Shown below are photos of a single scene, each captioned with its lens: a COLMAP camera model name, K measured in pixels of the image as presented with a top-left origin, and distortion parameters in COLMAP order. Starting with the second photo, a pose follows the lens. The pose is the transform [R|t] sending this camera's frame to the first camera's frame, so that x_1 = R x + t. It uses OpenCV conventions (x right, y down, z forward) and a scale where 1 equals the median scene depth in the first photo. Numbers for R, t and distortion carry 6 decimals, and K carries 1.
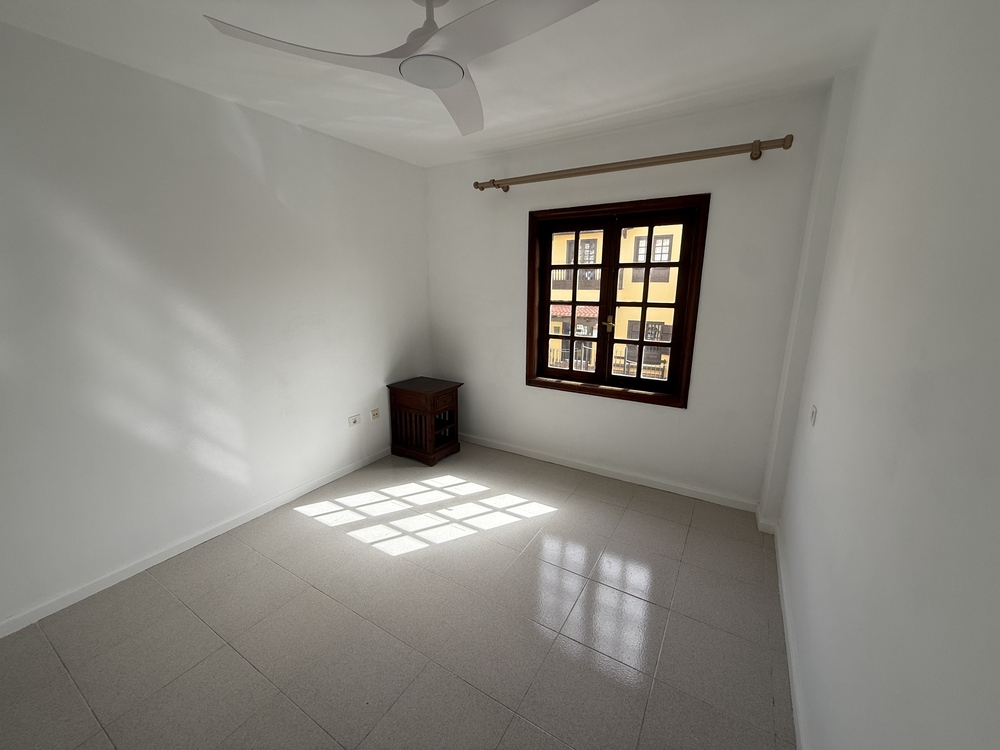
lens RADIAL K [[398.1, 0, 493.2], [0, 398.1, 375.0], [0, 0, 1]] dist [-0.001486, 0.000413]
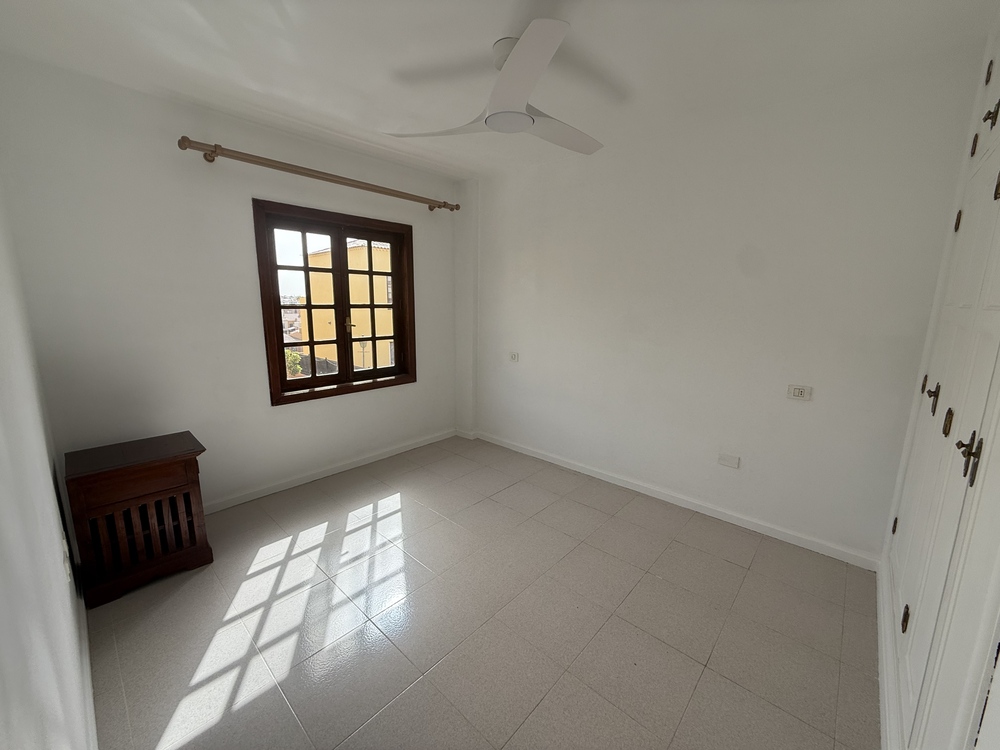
lens RADIAL K [[398.1, 0, 499.8], [0, 398.1, 373.1], [0, 0, 1]] dist [-0.001486, 0.000413]
pose [[0.183114, -0.184950, 0.965537, -0.690769], [0.188974, 0.970450, 0.150052, -0.084964], [-0.964758, 0.154985, 0.212654, 0.393112]]
